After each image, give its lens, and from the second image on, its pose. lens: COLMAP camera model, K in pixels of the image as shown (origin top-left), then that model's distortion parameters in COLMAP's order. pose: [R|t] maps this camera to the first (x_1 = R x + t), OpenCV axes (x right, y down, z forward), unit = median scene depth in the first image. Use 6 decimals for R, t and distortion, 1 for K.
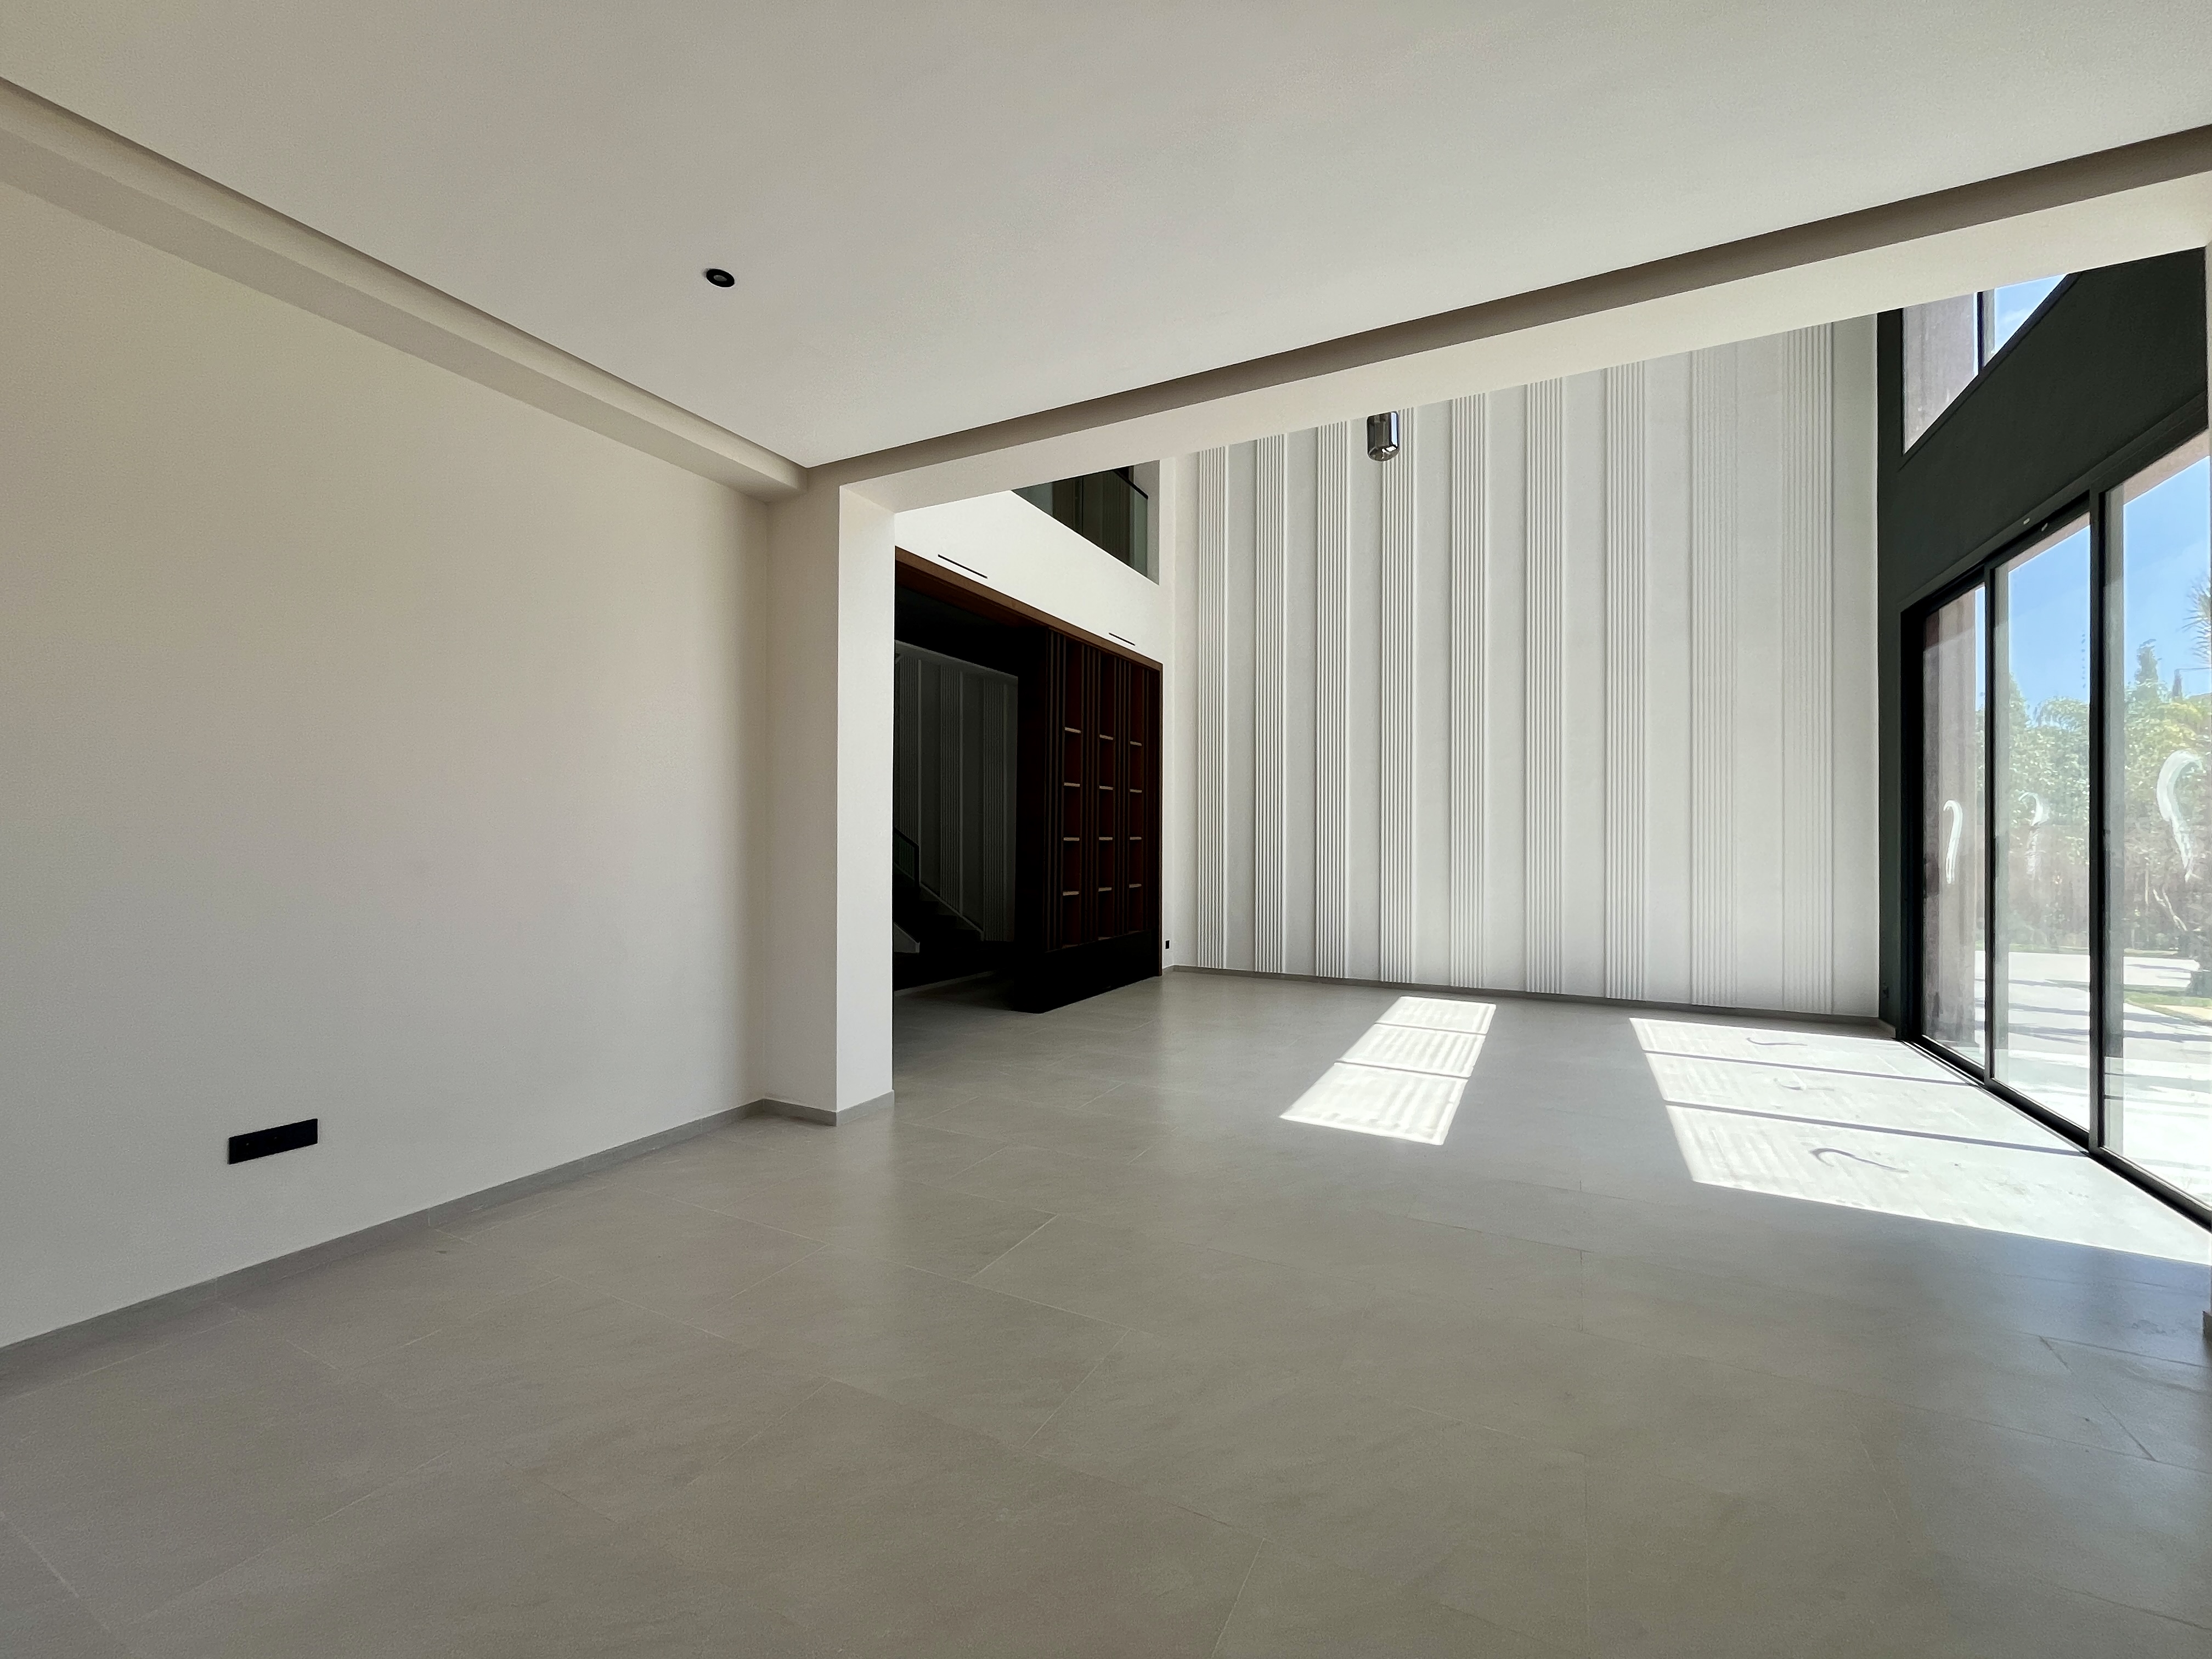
lens RADIAL K [[901.8, 0, 1103.4], [0, 901.8, 833.8], [0, 0, 1]] dist [-0.001720, -0.000039]
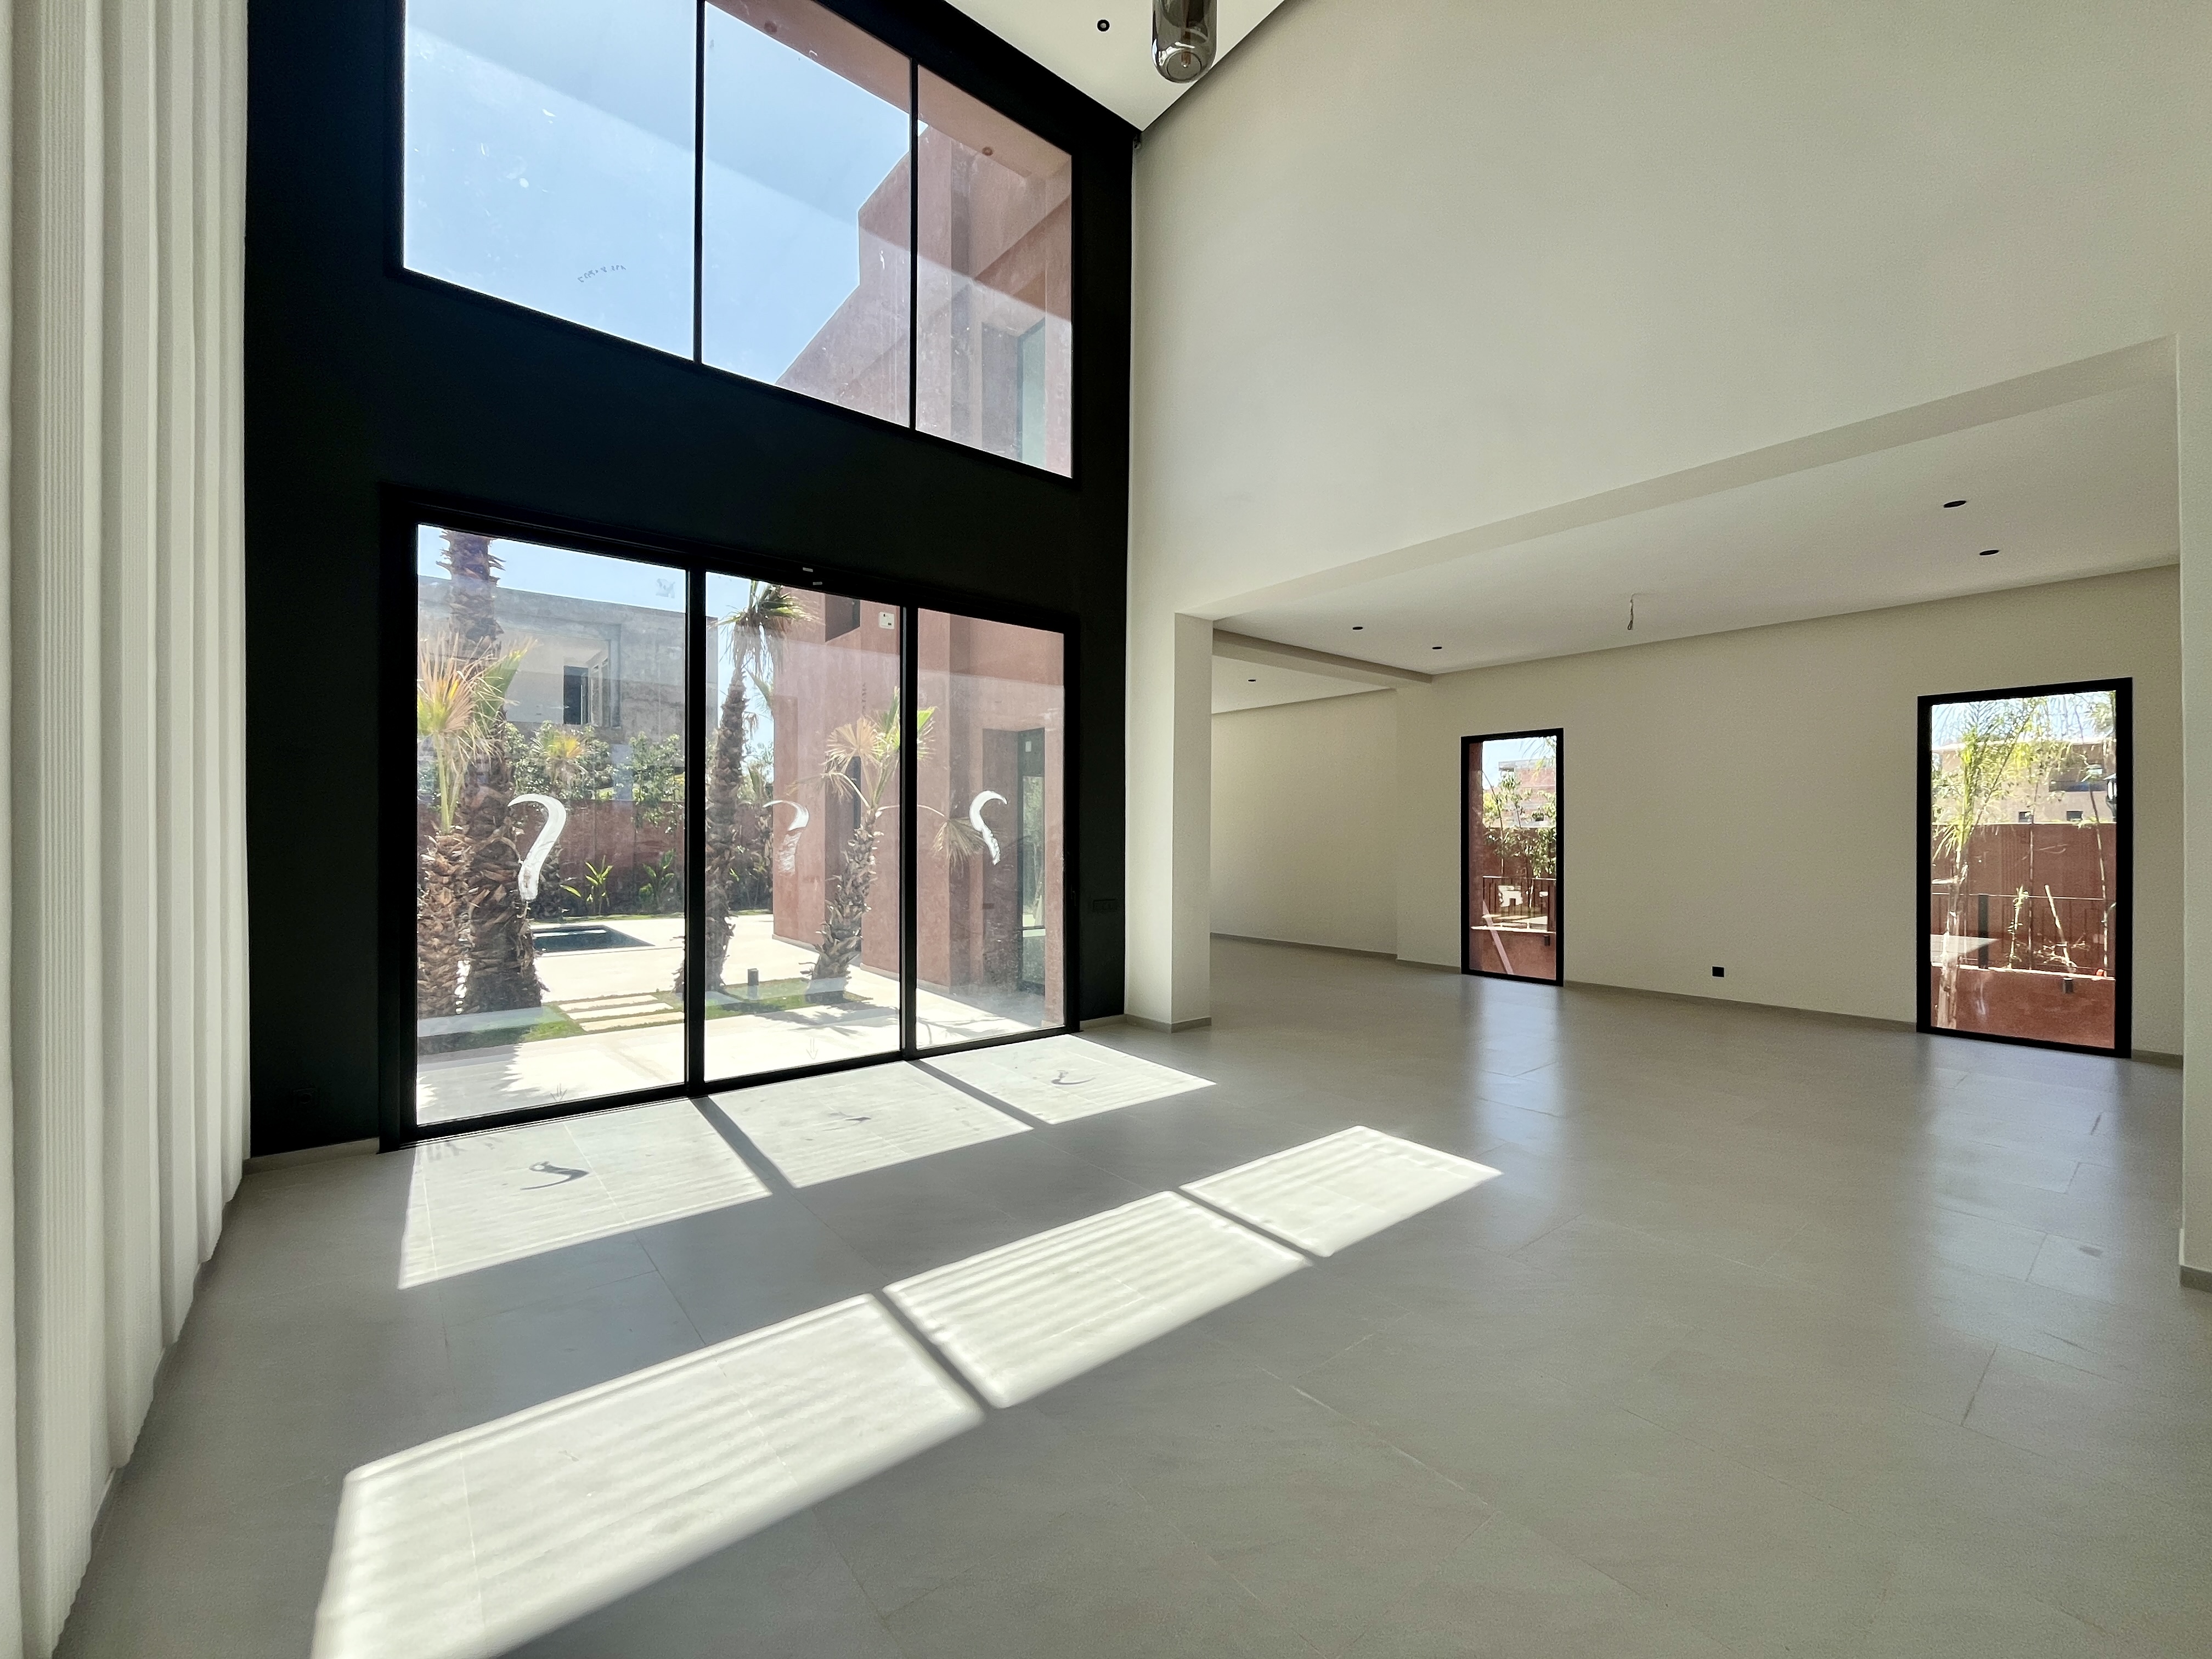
lens RADIAL K [[901.8, 0, 1114.0], [0, 901.8, 832.1], [0, 0, 1]] dist [-0.001720, -0.000039]
pose [[-0.919173, -0.006850, 0.393795, 0.203475], [-0.008505, 0.999961, -0.002458, -0.007130], [-0.393763, -0.005609, -0.919195, 1.968938]]
